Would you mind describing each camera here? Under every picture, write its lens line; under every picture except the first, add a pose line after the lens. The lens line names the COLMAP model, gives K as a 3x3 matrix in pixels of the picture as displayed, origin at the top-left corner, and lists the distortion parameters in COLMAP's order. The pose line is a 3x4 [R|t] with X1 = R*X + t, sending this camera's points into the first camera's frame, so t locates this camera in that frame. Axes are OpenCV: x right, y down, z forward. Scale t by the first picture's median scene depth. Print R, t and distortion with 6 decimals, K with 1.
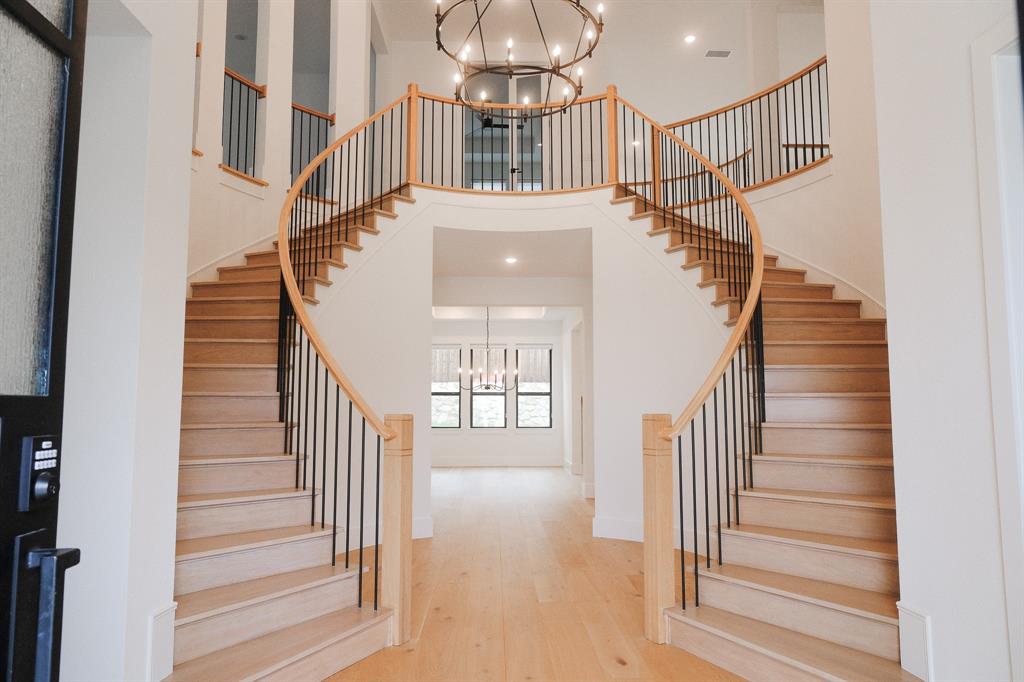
lens RADIAL K [[714.1, 0, 512.0], [0, 714.1, 341.0], [0, 0, 1]] dist [-0.010404, -0.003384]
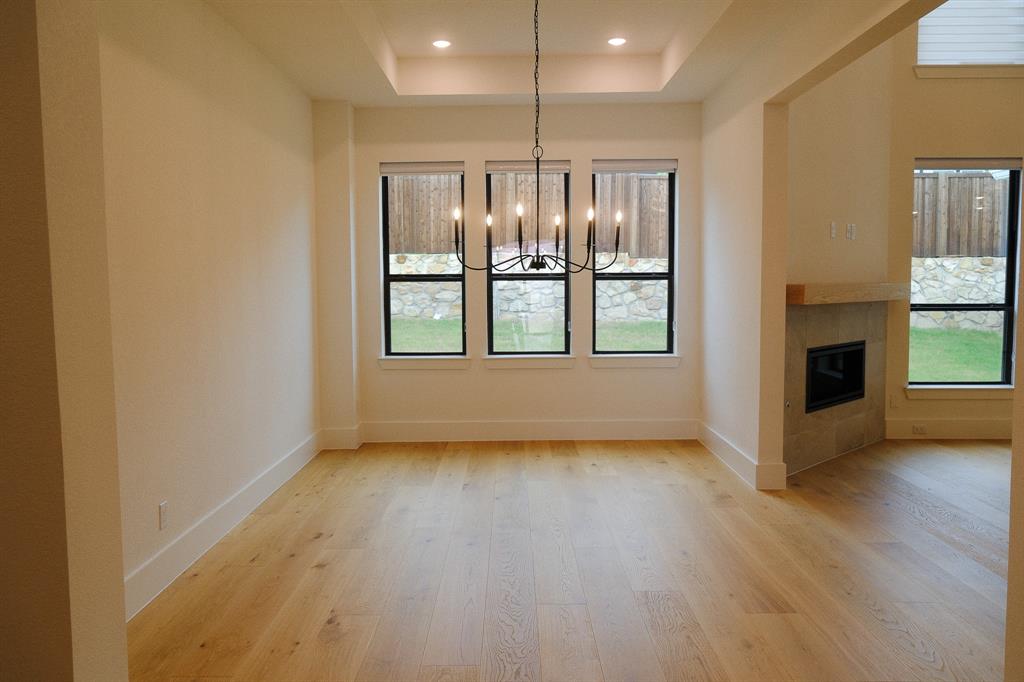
lens RADIAL K [[774.0, 0, 512.0], [0, 774.0, 341.0], [0, 0, 1]] dist [-0.001111, -0.000140]
pose [[0.999694, -0.005780, -0.024073, -0.031981], [0.009704, 0.986038, 0.166237, 0.033934], [0.022776, -0.166420, 0.985792, 0.527652]]
